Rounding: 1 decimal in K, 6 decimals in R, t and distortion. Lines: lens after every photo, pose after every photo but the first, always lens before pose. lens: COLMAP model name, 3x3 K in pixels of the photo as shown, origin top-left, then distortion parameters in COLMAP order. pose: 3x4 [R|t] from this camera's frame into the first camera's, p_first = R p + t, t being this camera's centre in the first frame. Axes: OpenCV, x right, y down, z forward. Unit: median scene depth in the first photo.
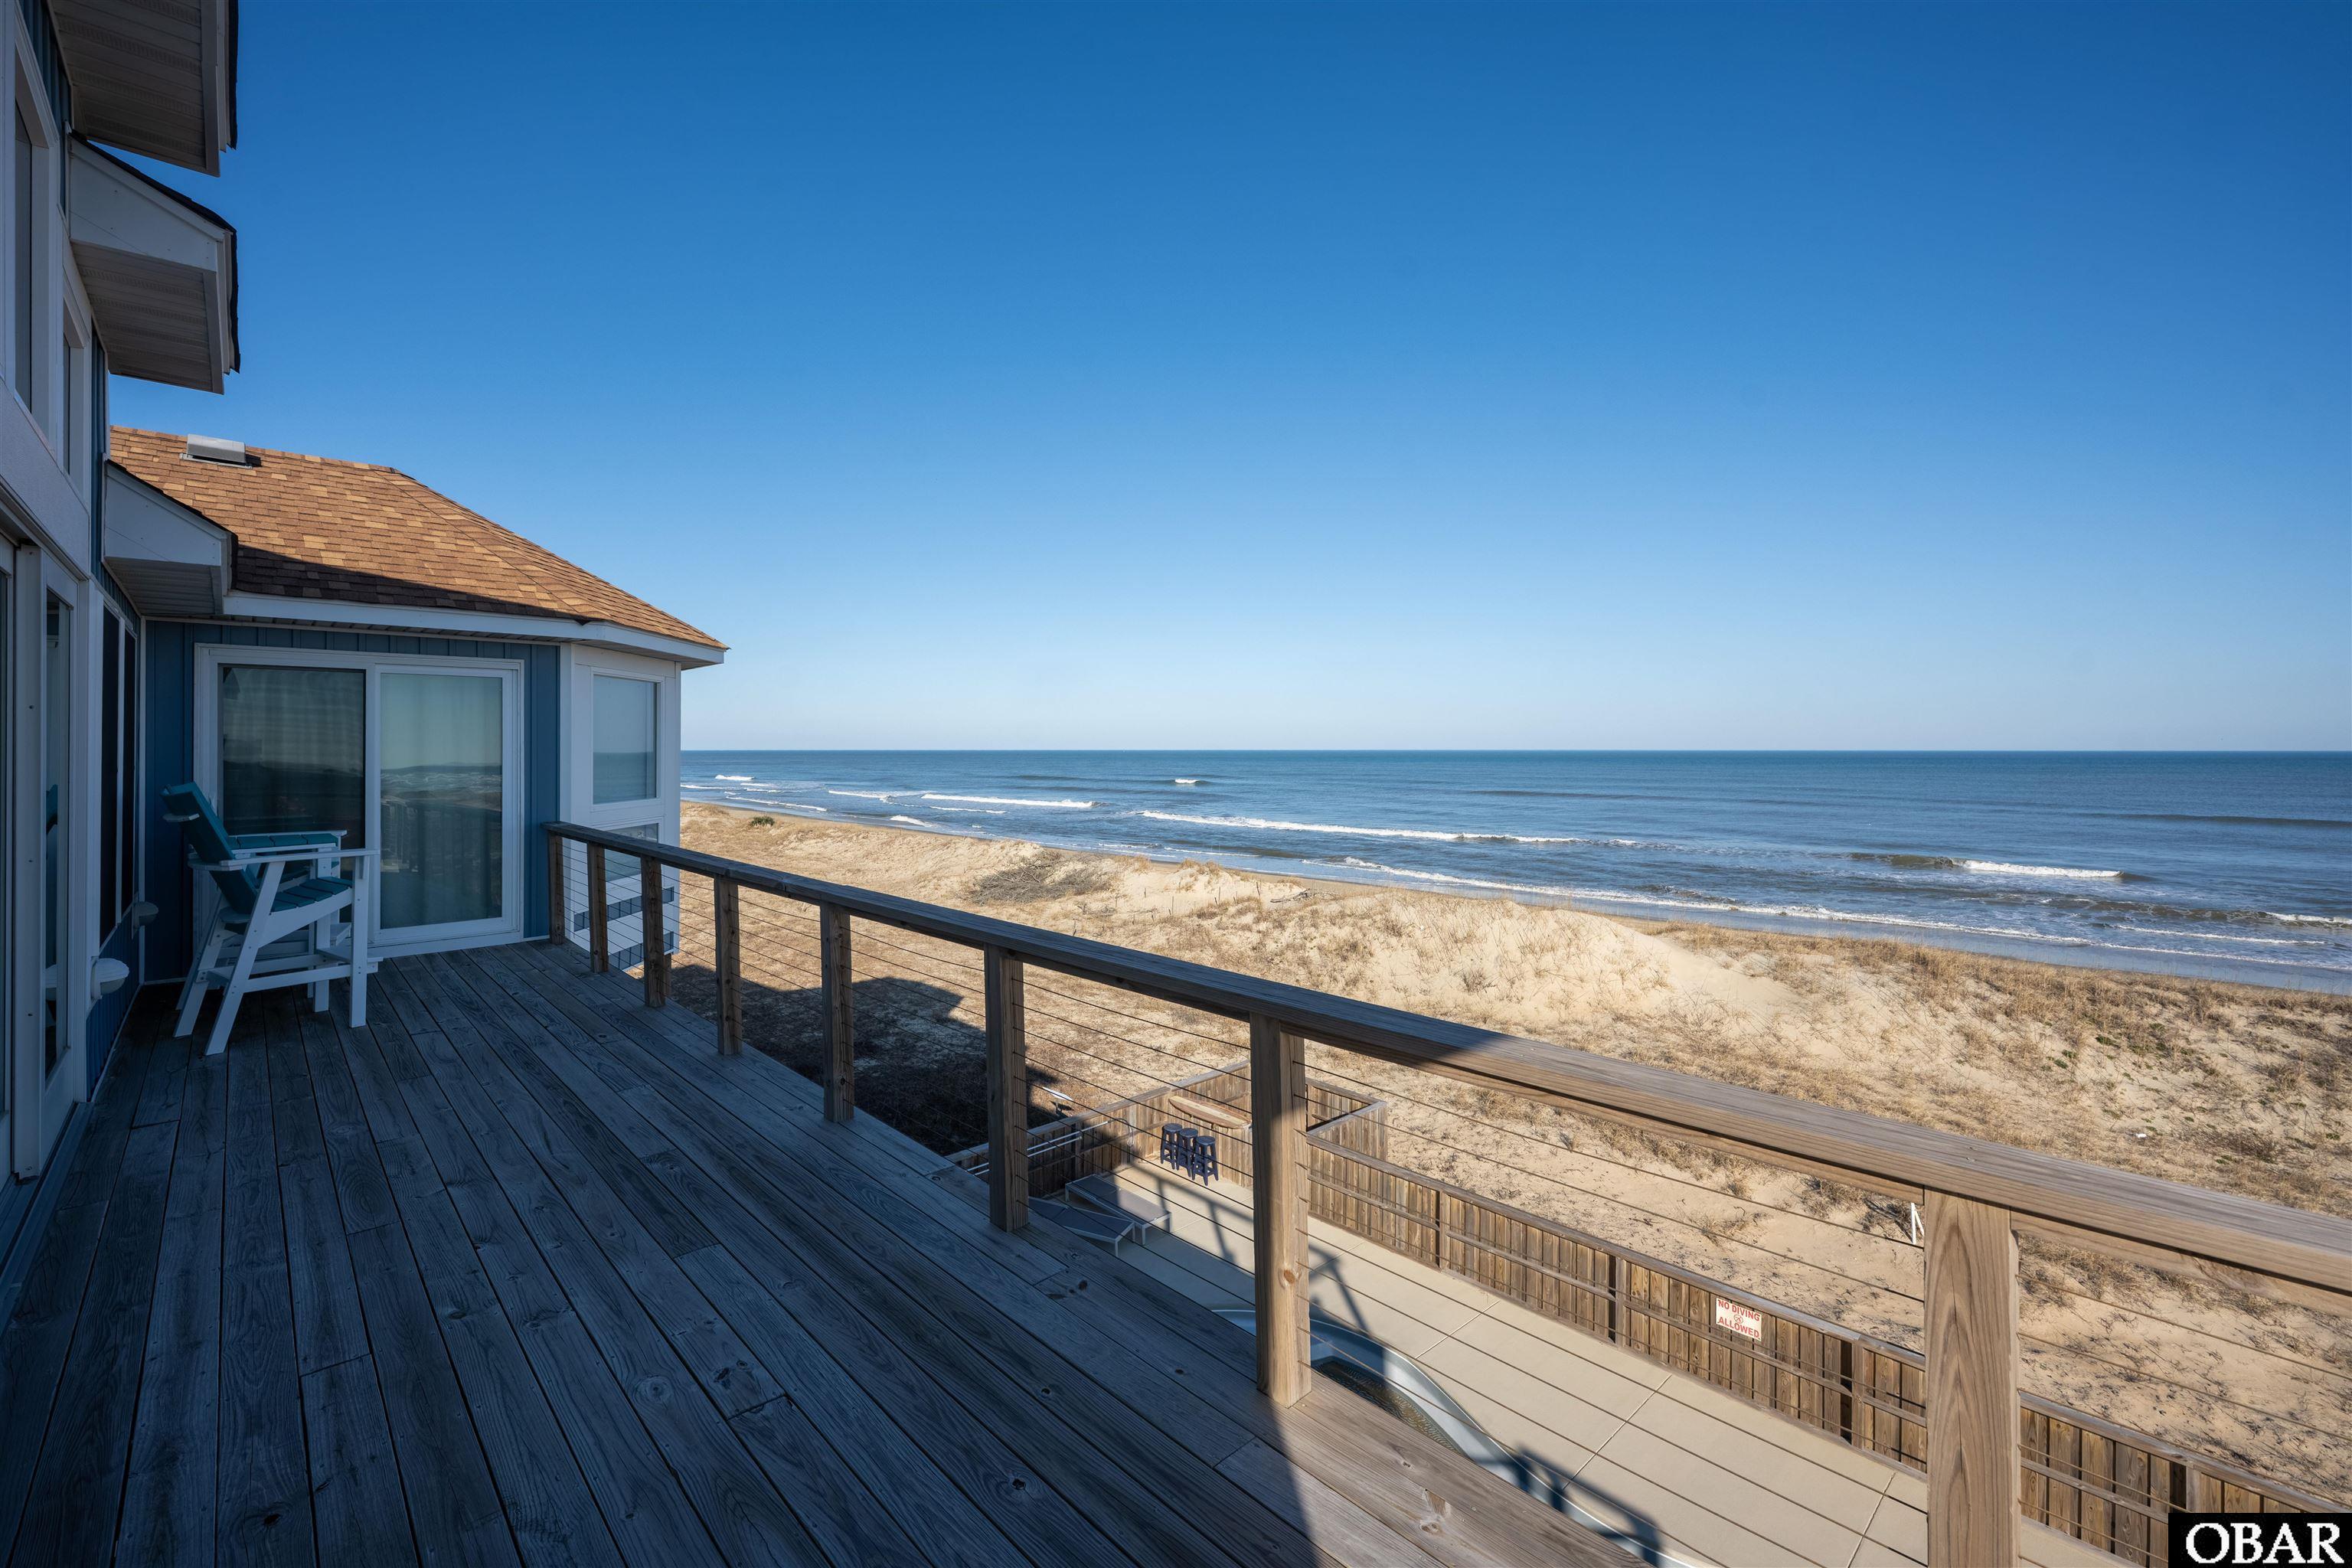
lens RADIAL K [[973.1, 0, 1118.7], [0, 973.1, 744.4], [0, 0, 1]] dist [0.001088, 0.000030]
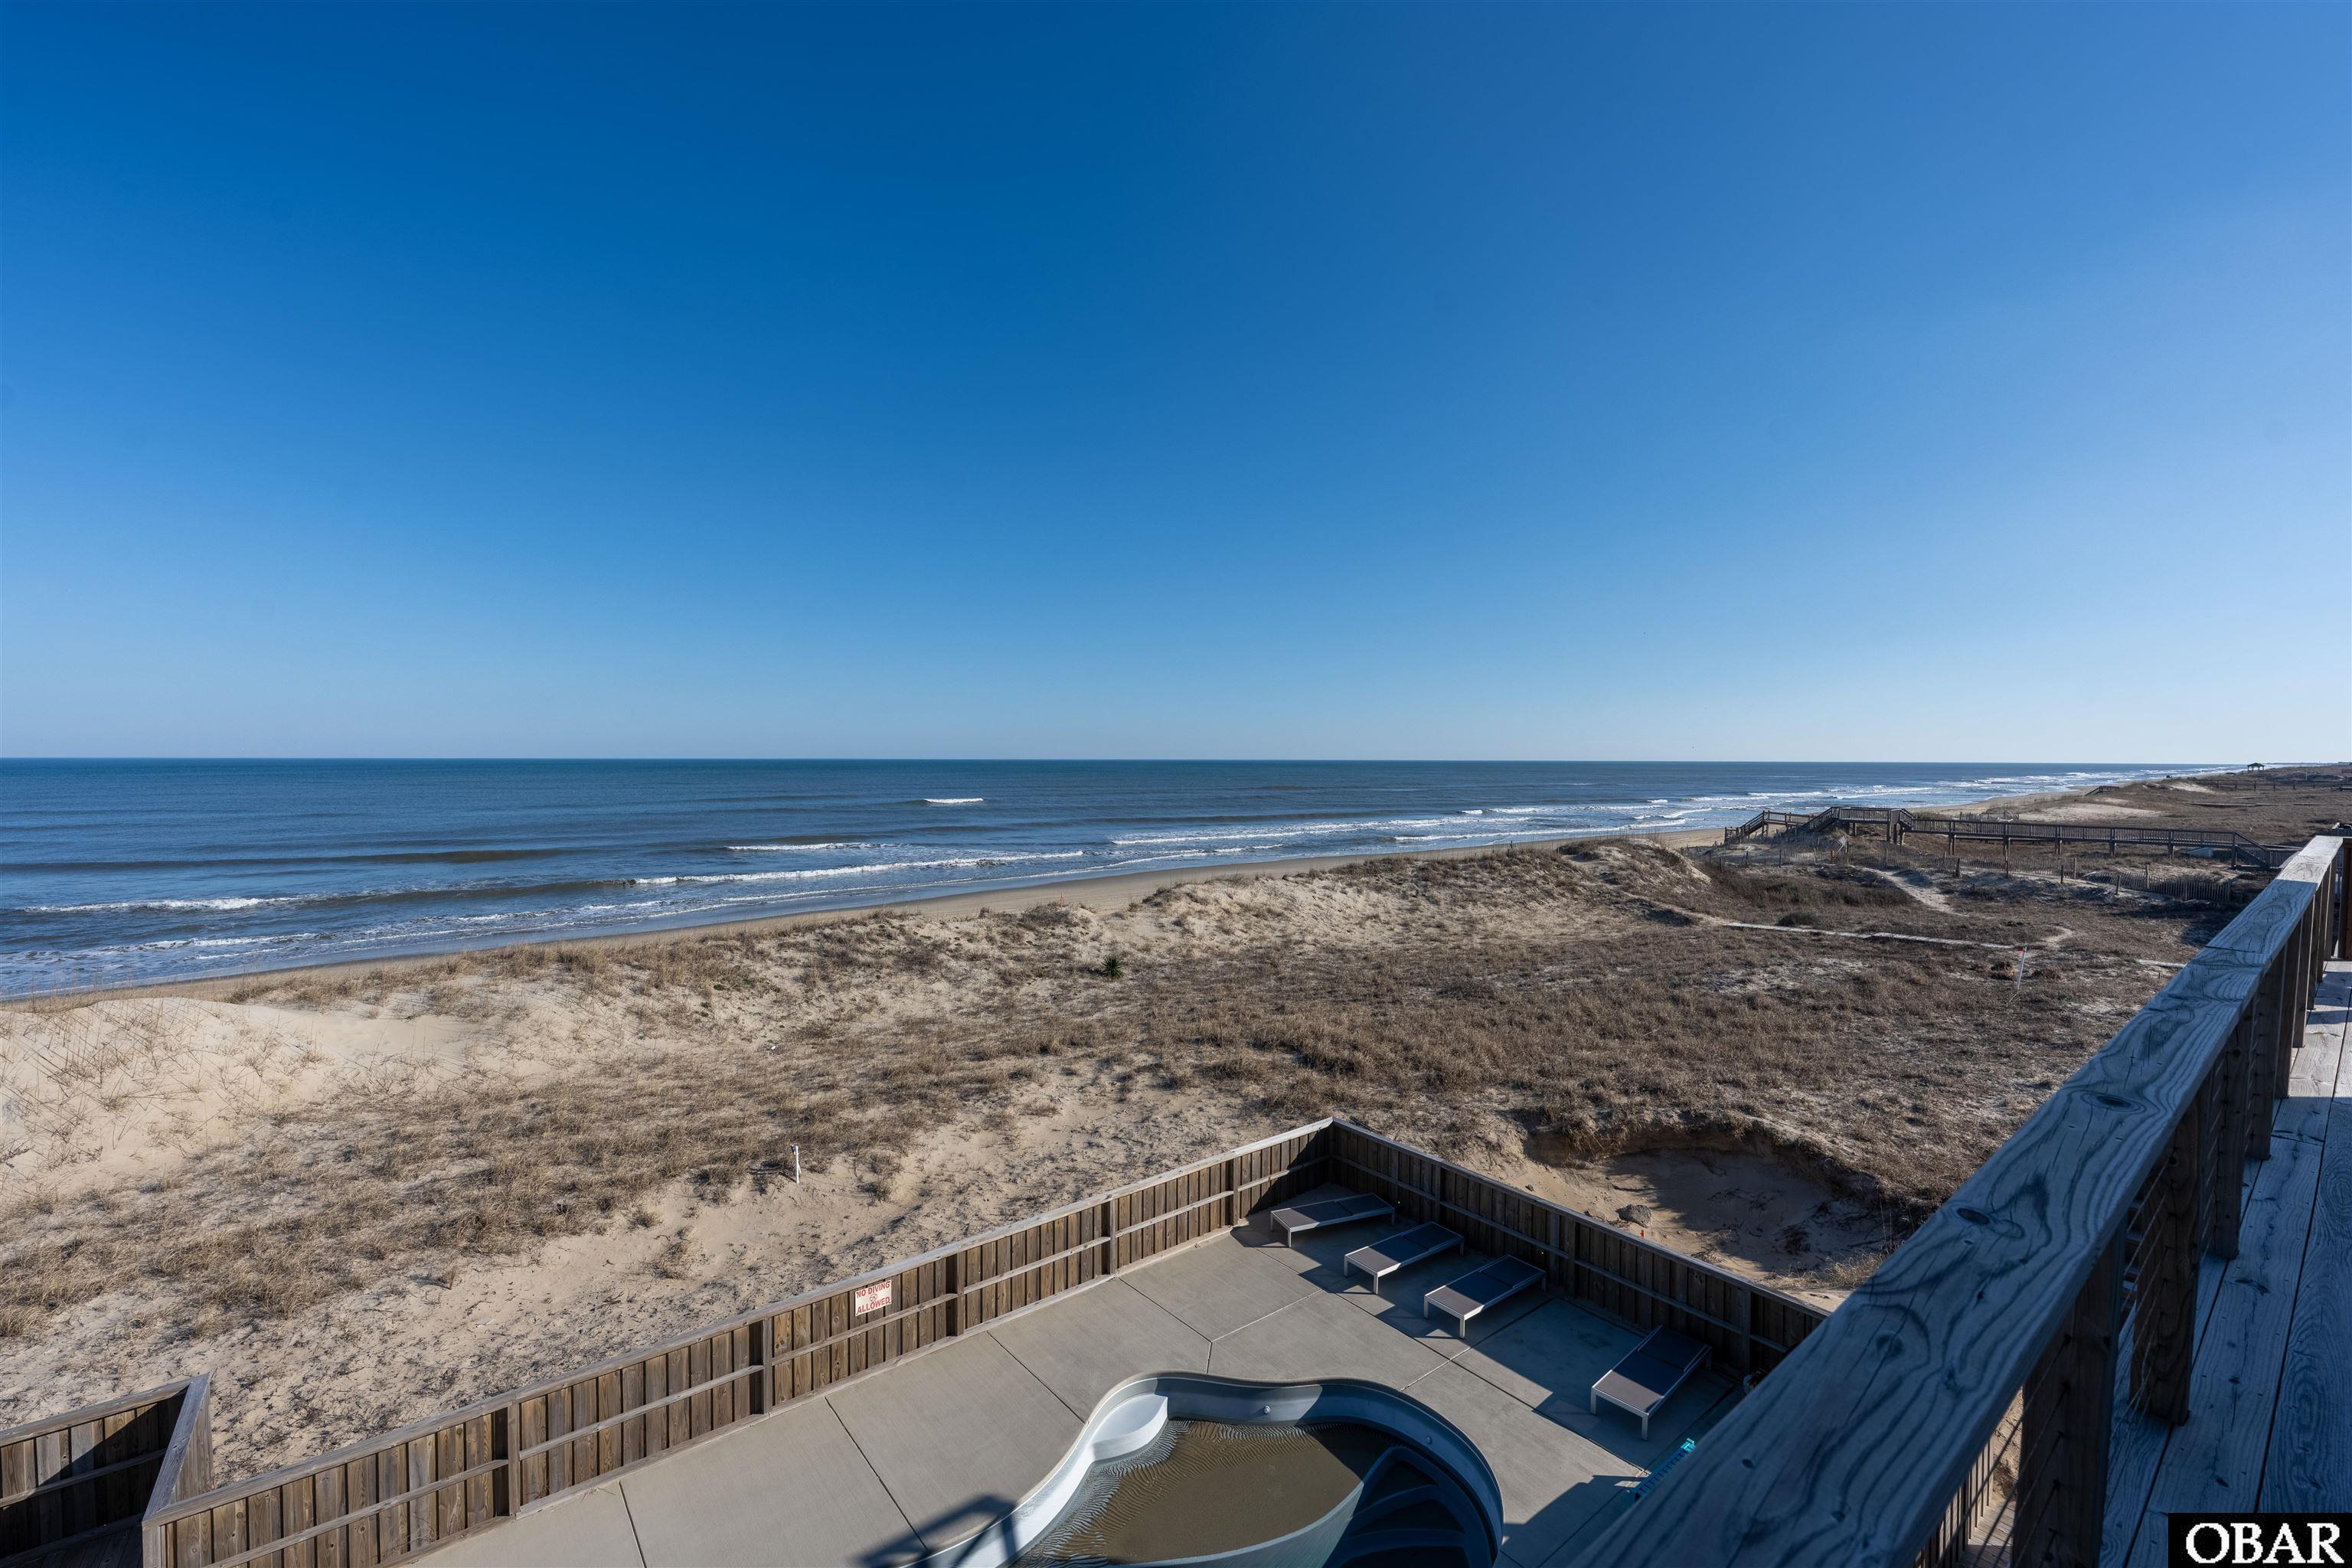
lens RADIAL K [[973.2, 0, 1176.0], [0, 973.2, 784.0], [0, 0, 1]] dist [-0.001501, -0.000427]
pose [[0.057276, -0.026334, 0.998011, -0.217351], [-0.008429, 0.999604, 0.026859, -0.000360], [-0.998323, -0.009951, 0.057031, 0.341710]]
